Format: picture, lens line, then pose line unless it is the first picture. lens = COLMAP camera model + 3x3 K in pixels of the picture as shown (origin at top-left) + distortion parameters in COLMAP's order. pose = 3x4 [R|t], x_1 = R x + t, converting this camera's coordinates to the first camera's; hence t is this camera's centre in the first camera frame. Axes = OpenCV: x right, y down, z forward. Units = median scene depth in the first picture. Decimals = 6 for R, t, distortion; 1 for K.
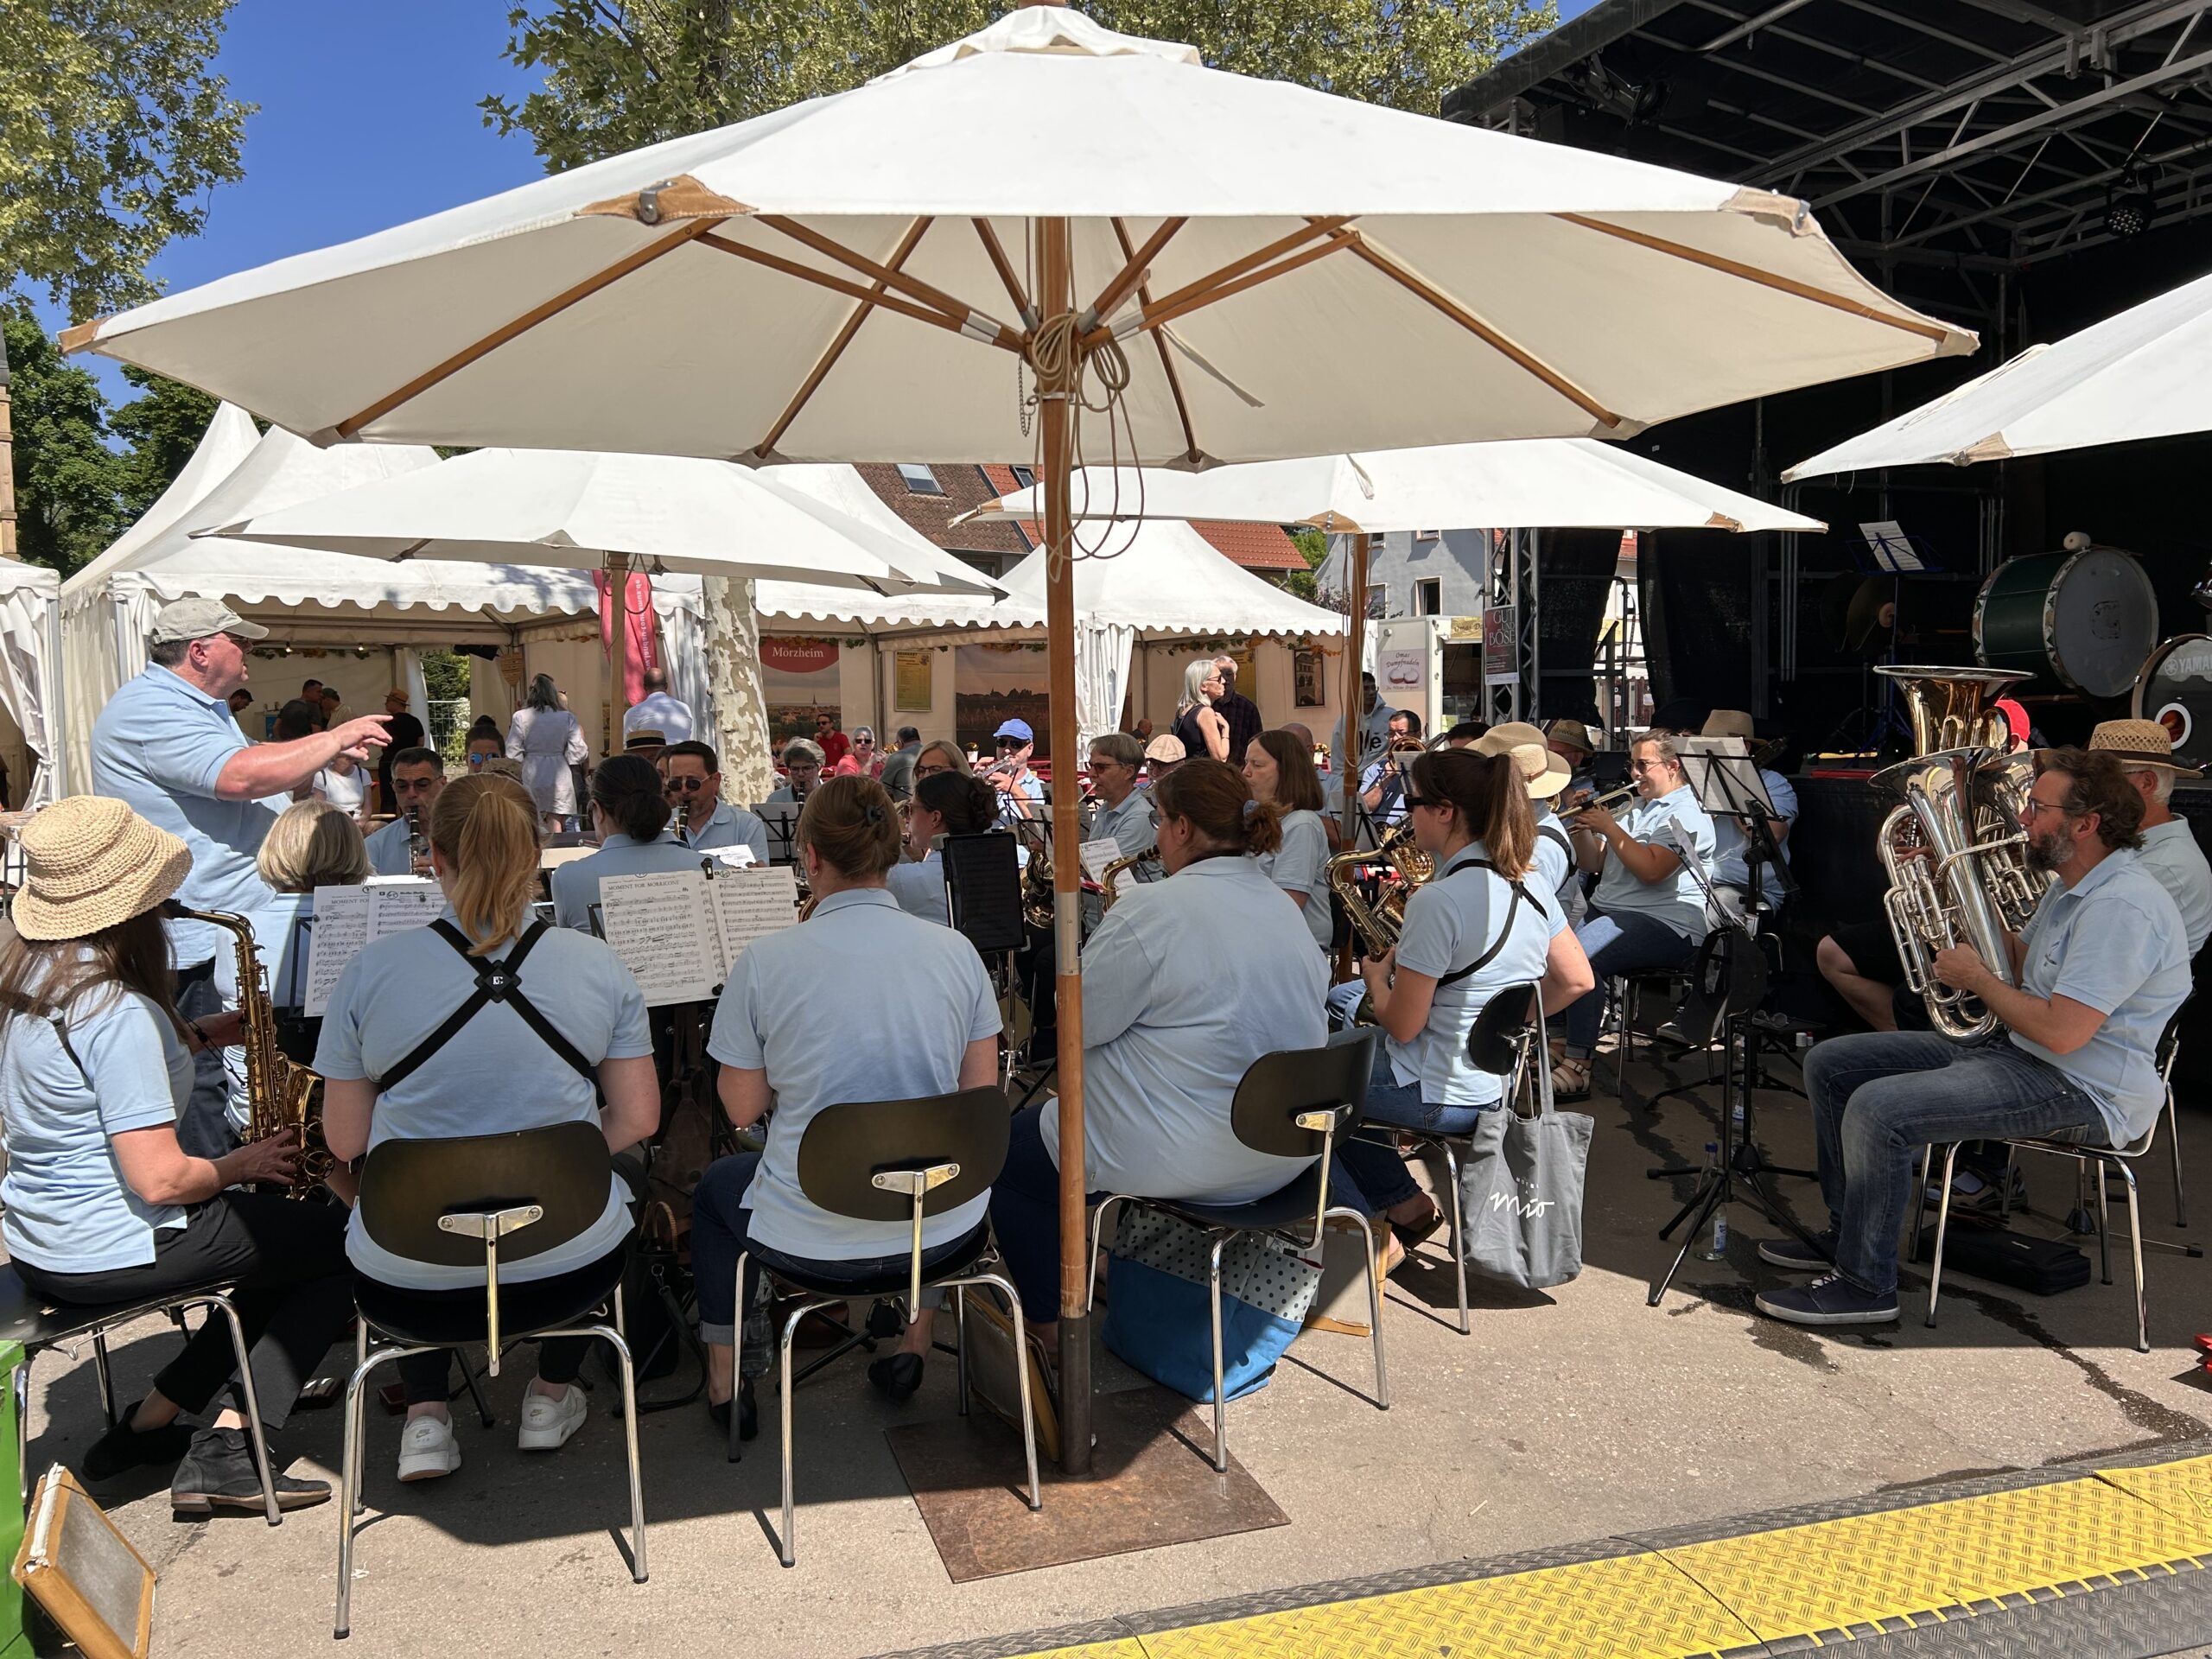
lens RADIAL K [[1642.1, 0, 1120.7], [0, 1642.1, 821.7], [0, 0, 1]] dist [0.050999, -0.044620]
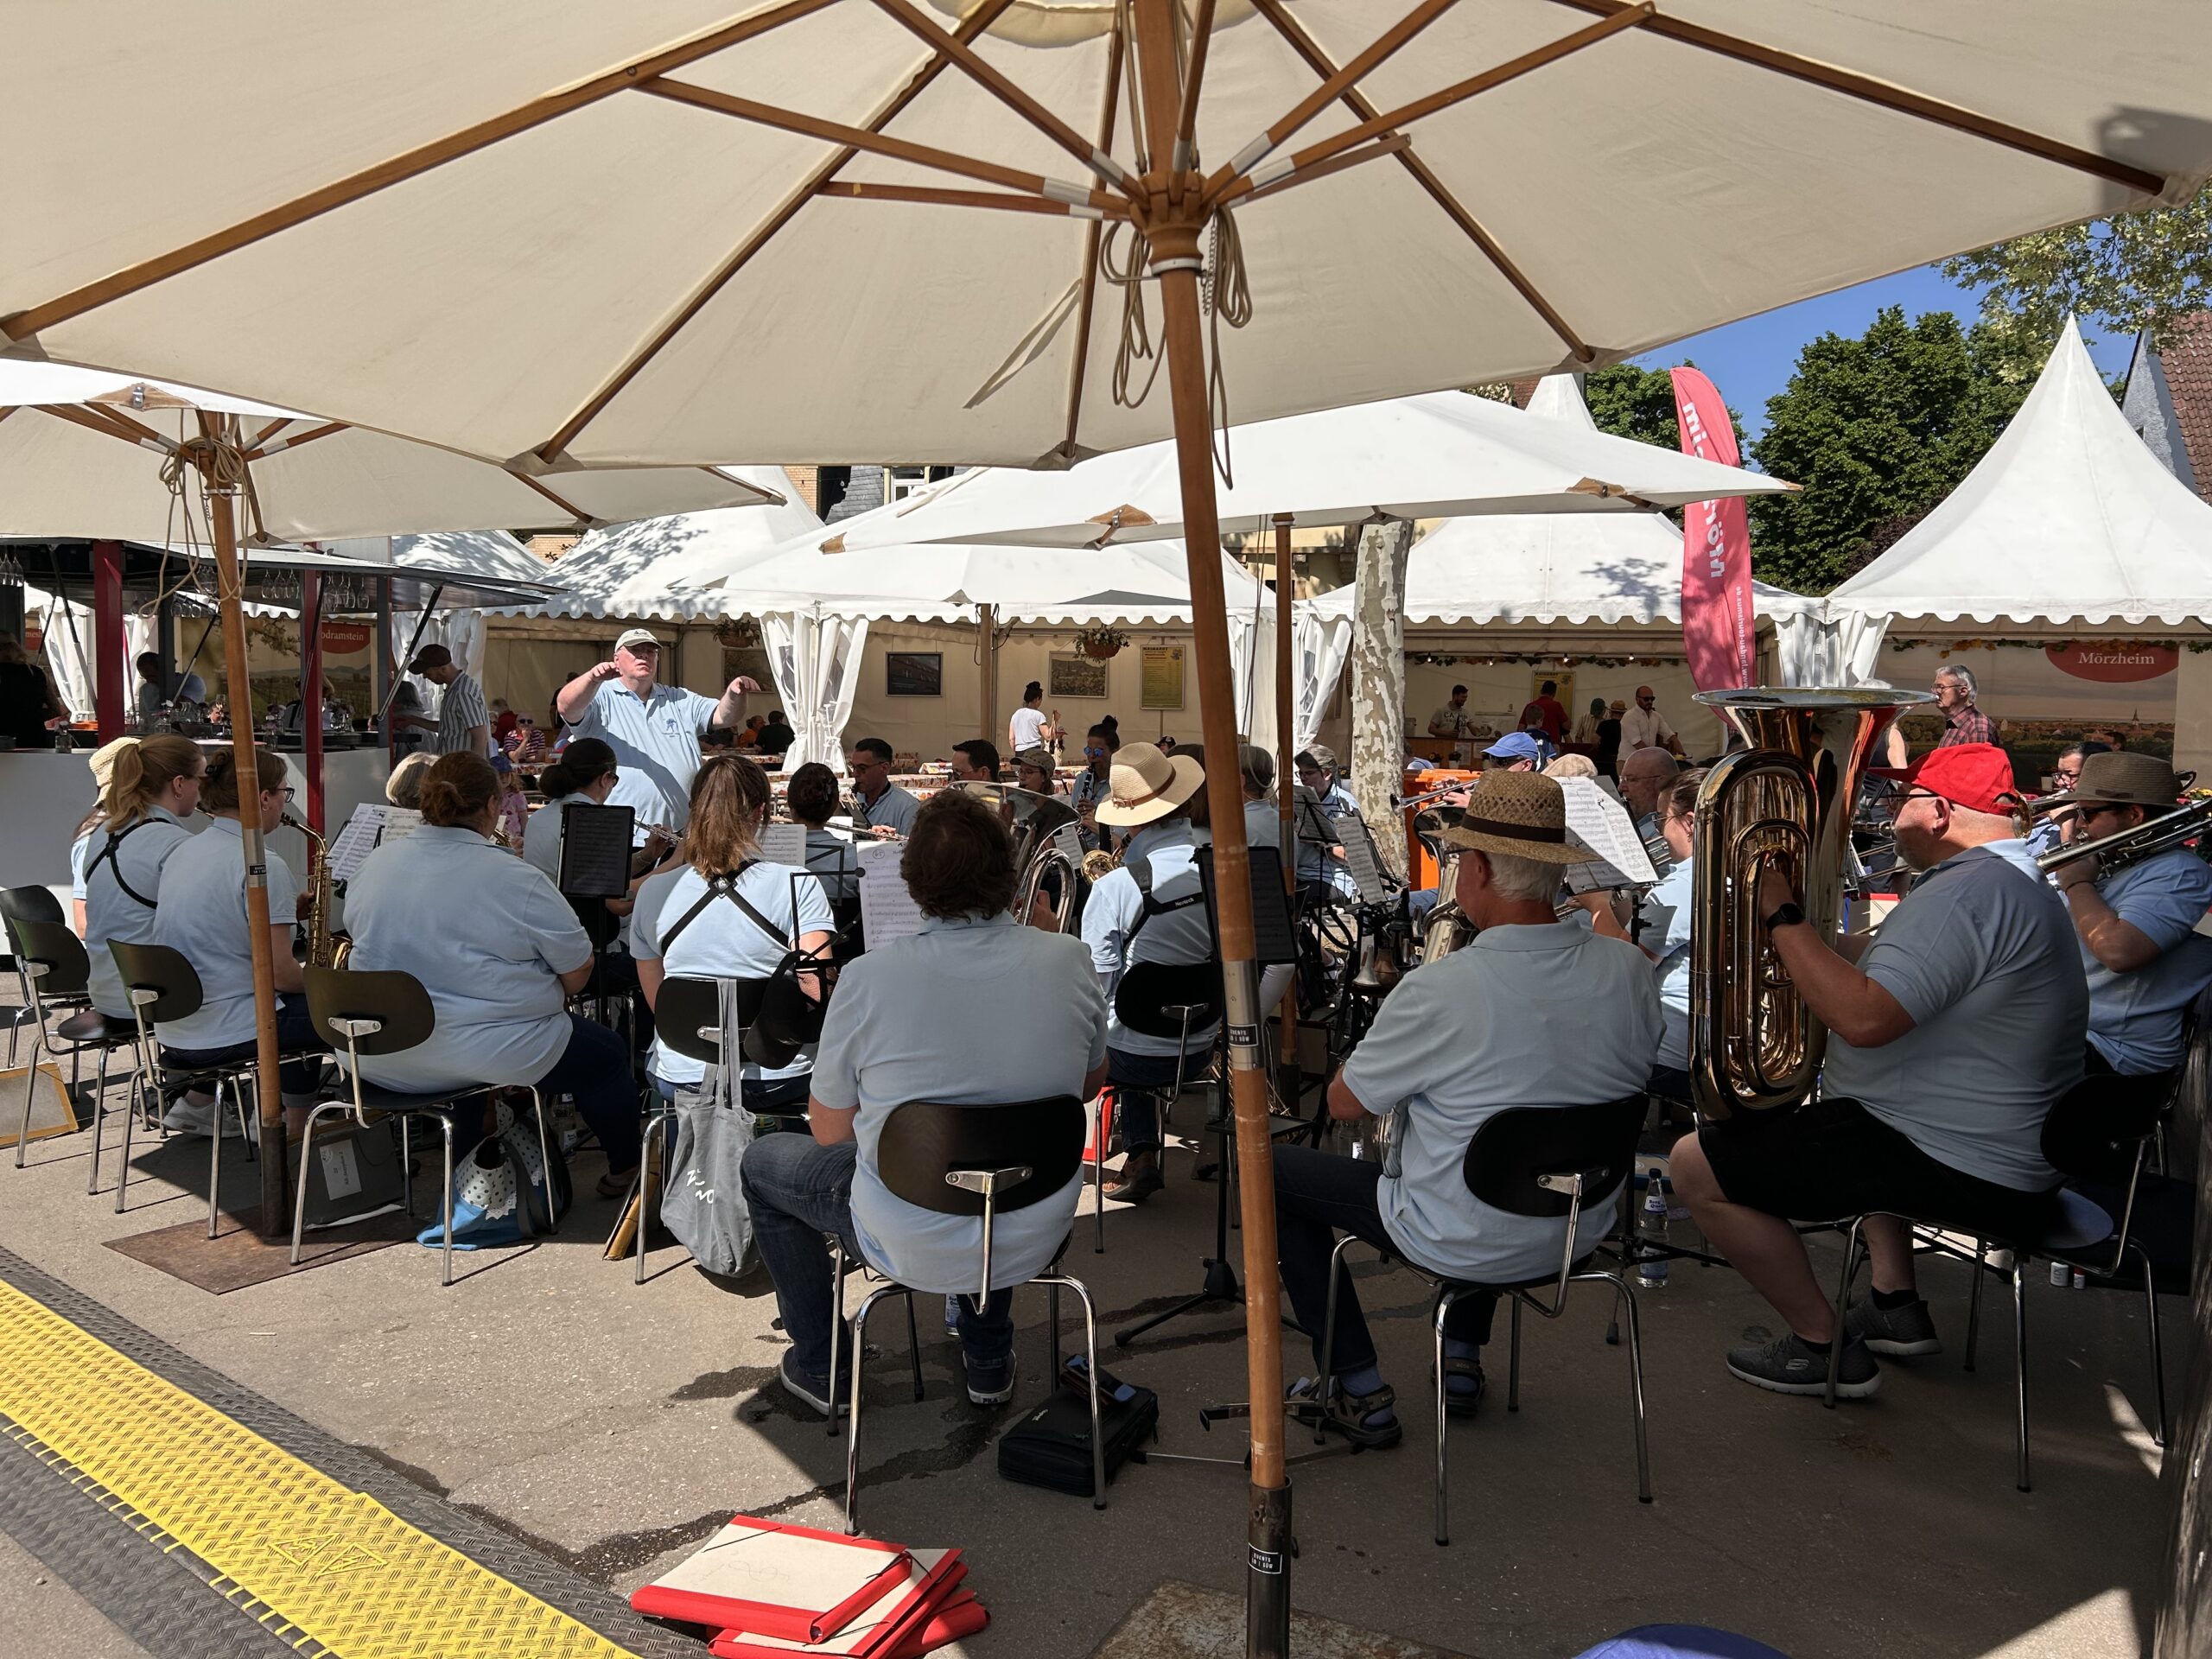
lens RADIAL K [[1642.1, 0, 1127.9], [0, 1642.1, 823.7], [0, 0, 1]] dist [0.050999, -0.044620]
pose [[0.585857, 0.078071, -0.806645, 1.108010], [-0.080634, 0.996025, 0.037836, -0.056212], [0.806393, 0.042876, 0.589824, 0.525242]]
